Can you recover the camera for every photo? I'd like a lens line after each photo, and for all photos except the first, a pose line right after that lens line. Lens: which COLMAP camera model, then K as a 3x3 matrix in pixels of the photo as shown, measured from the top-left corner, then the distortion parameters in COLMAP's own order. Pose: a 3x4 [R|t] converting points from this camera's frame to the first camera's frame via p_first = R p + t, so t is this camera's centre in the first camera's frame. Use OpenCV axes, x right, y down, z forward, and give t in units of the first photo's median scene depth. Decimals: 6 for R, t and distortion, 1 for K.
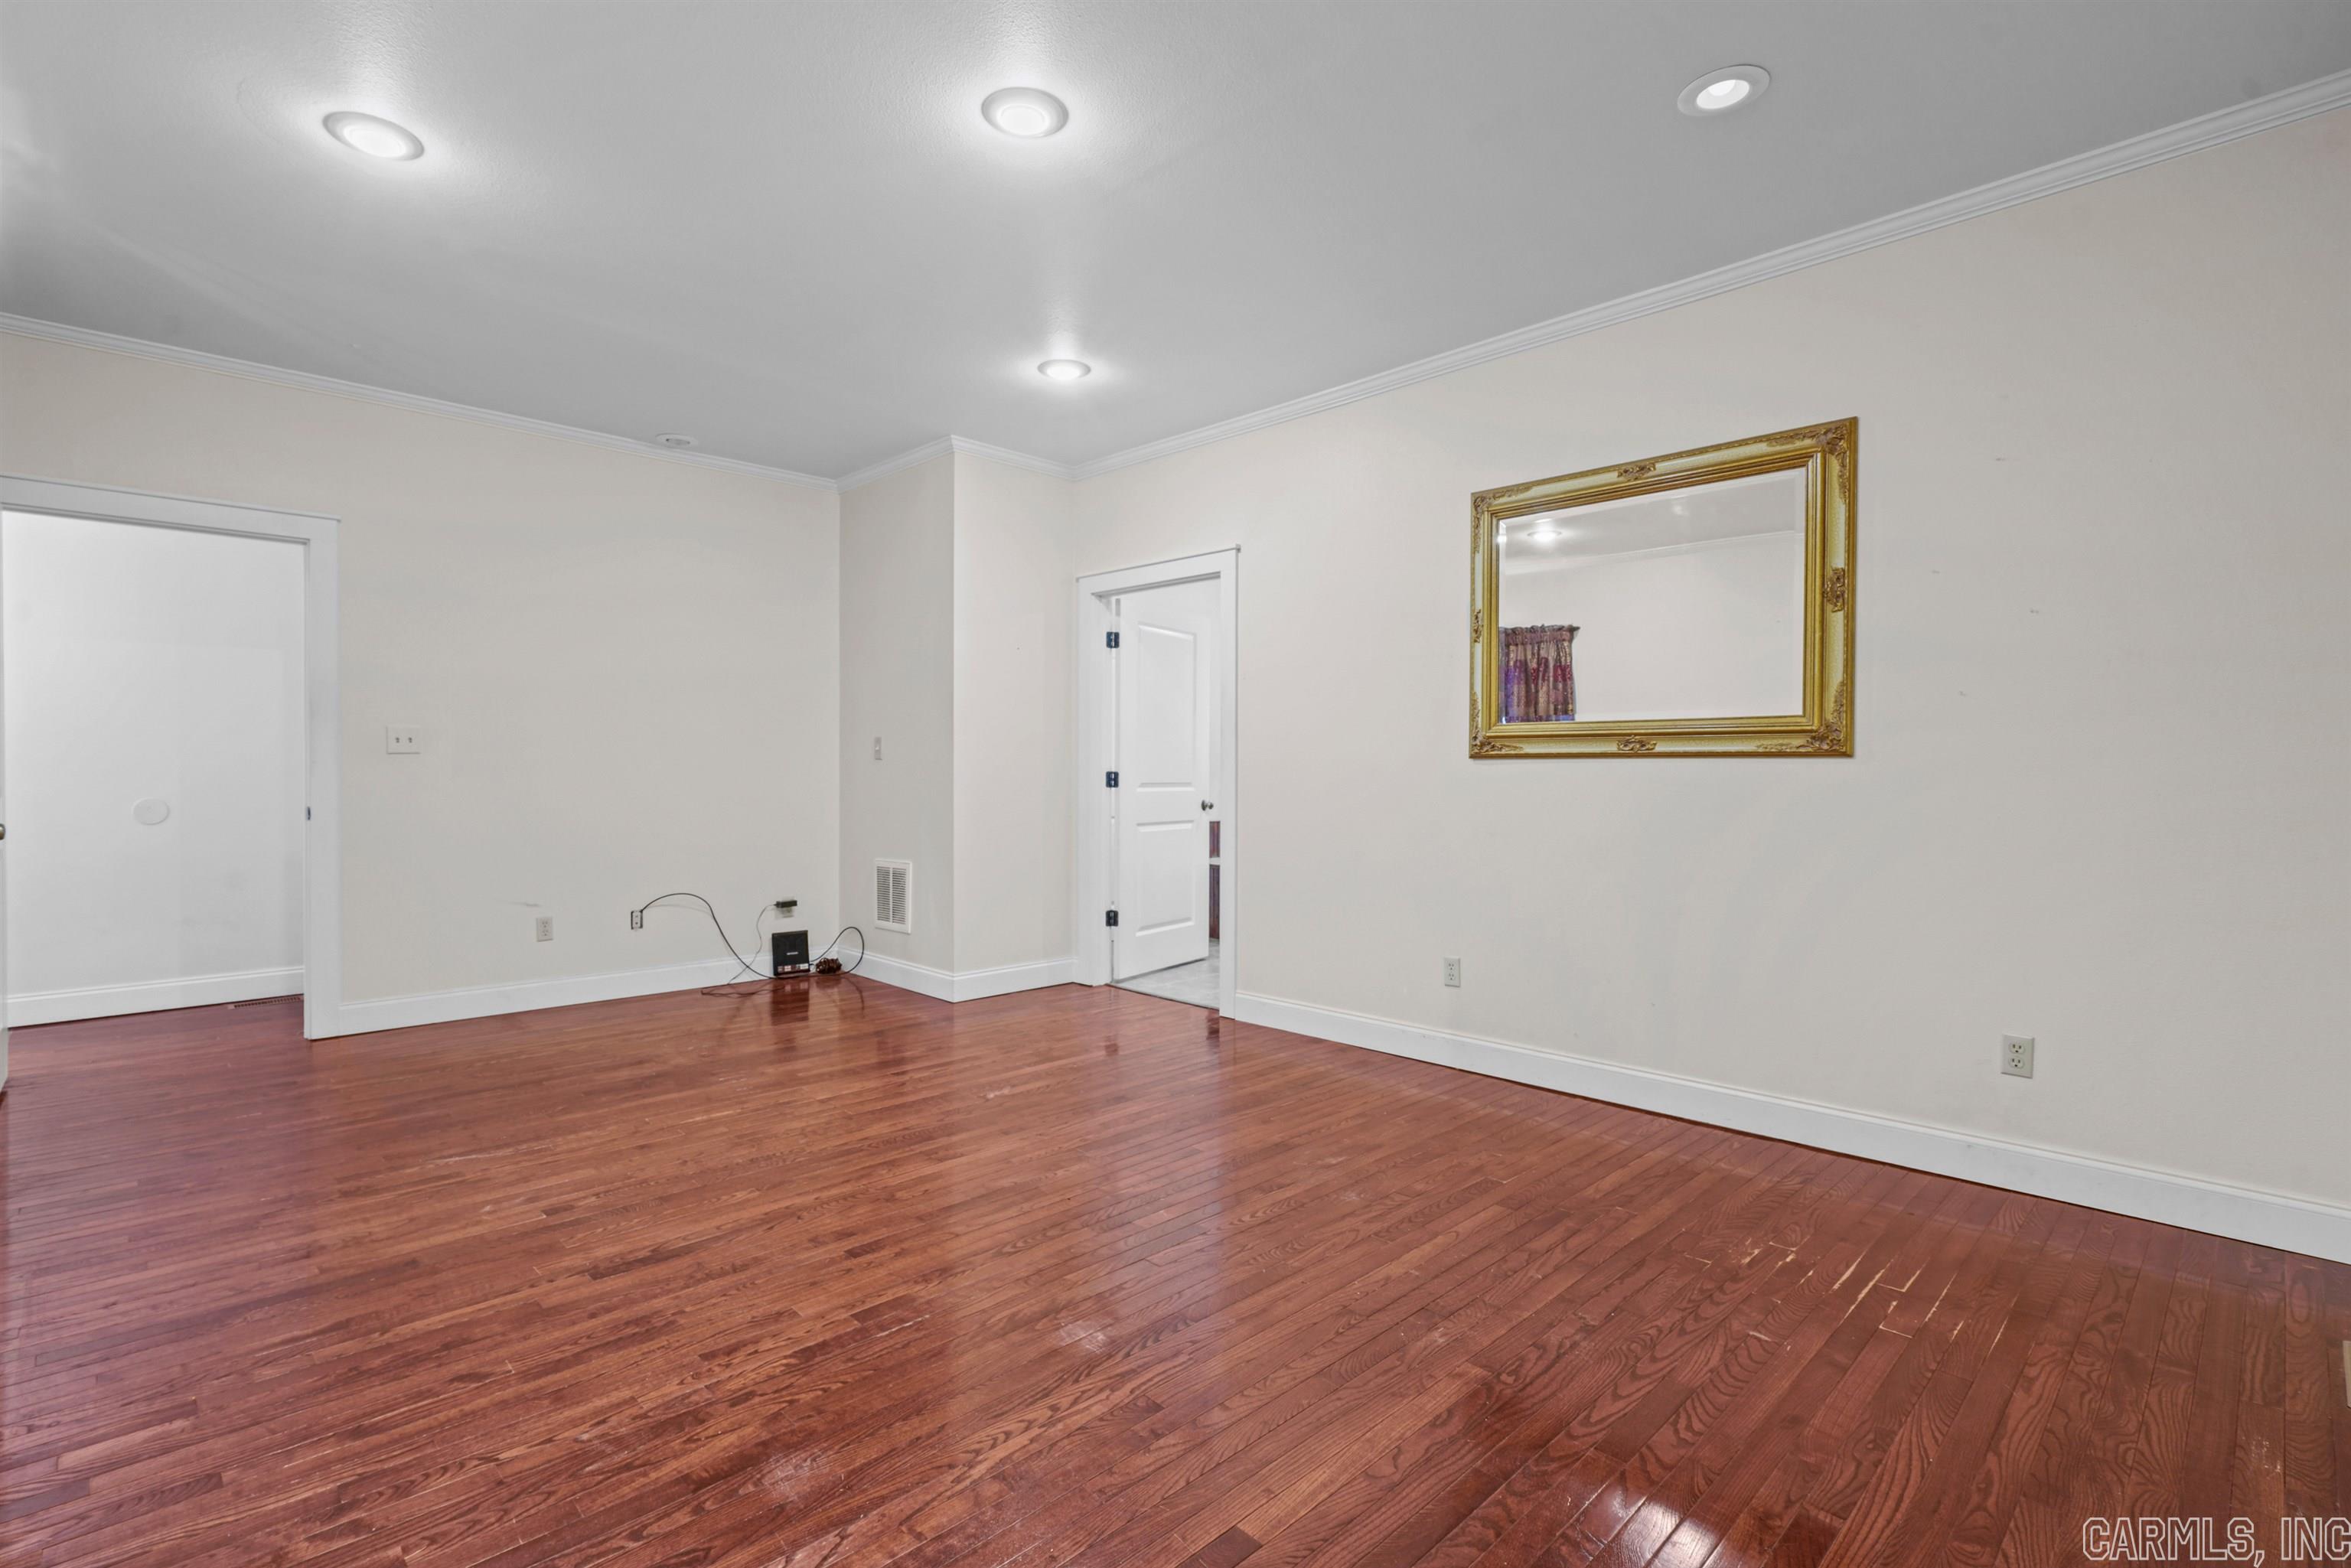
lens RADIAL K [[1087.0, 0, 1157.7], [0, 1087.0, 806.0], [0, 0, 1]] dist [-0.001507, 0.000298]
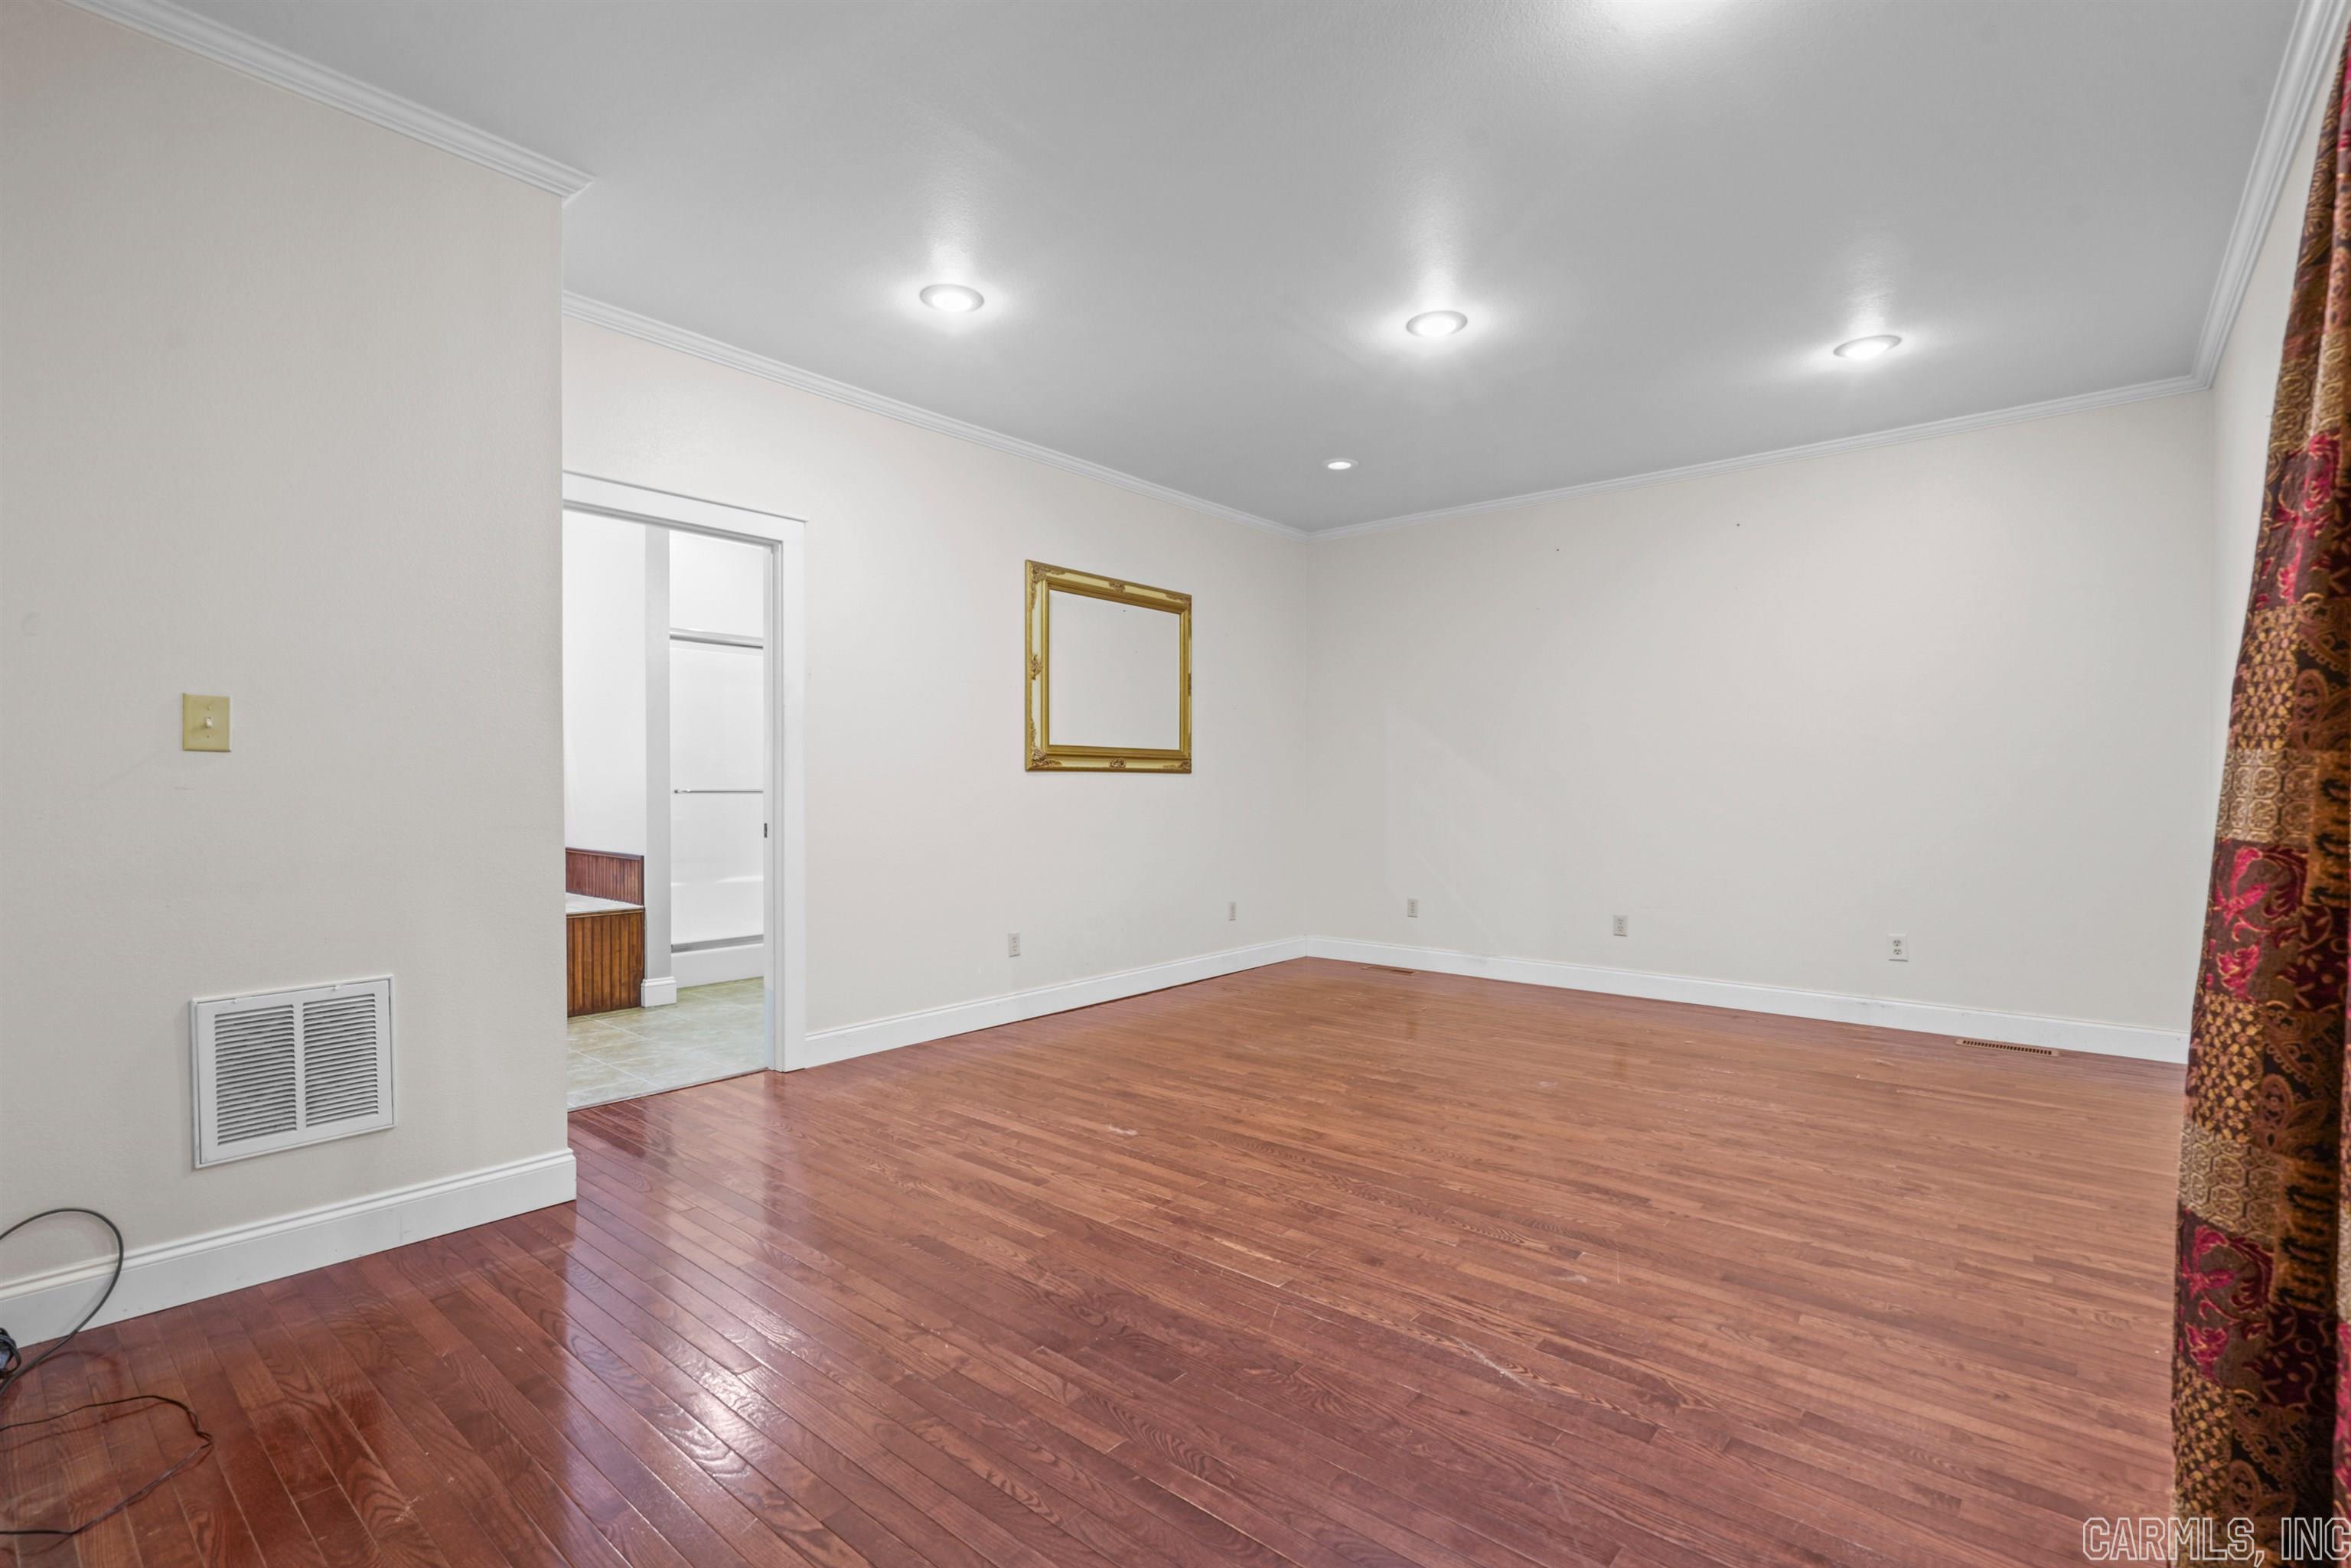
lens RADIAL K [[1061.9, 0, 1178.6], [0, 1061.9, 817.8], [0, 0, 1]] dist [0.013375, 0.000162]
pose [[-0.102304, -0.036302, 0.994091, -1.175552], [0.026680, 0.998874, 0.039222, -0.039652], [-0.994395, 0.030535, -0.101221, 1.170280]]
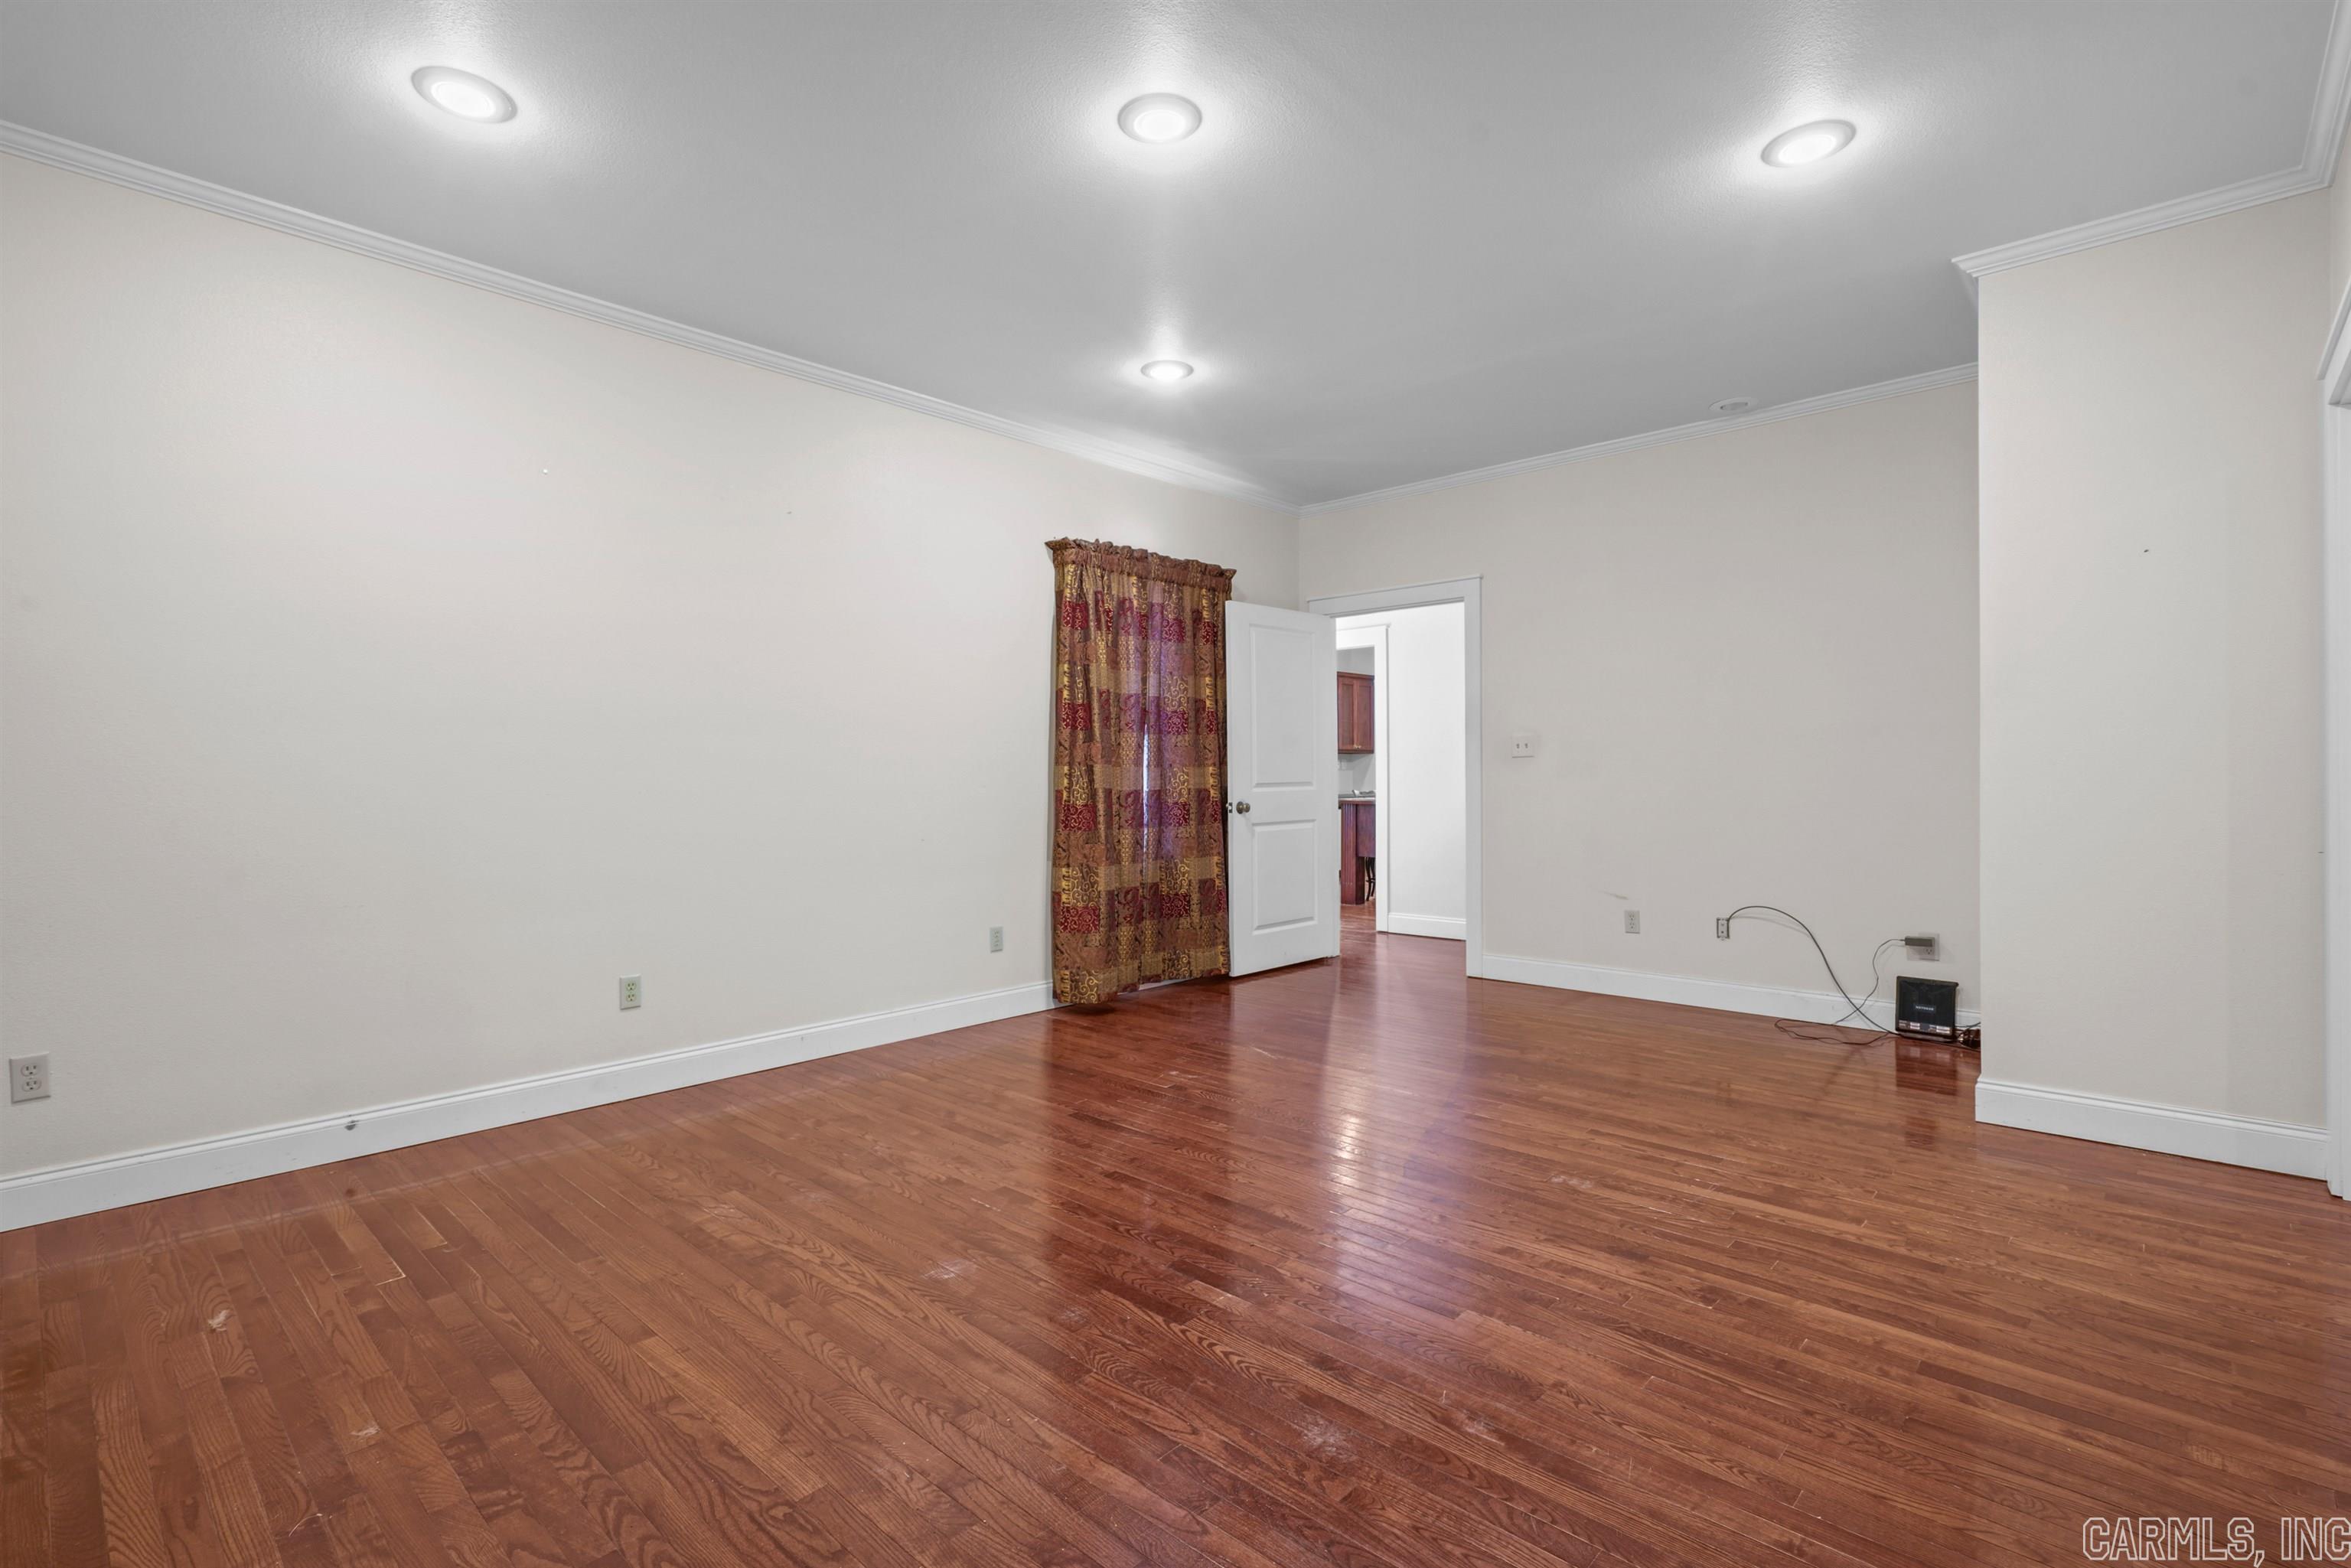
lens RADIAL K [[1087.0, 0, 1157.7], [0, 1087.0, 806.0], [0, 0, 1]] dist [-0.001507, 0.000298]
pose [[0.042726, 0.026084, -0.998746, 0.691396], [-0.024233, 0.999392, 0.025064, -0.020288], [0.998793, 0.023132, 0.043332, 0.750002]]
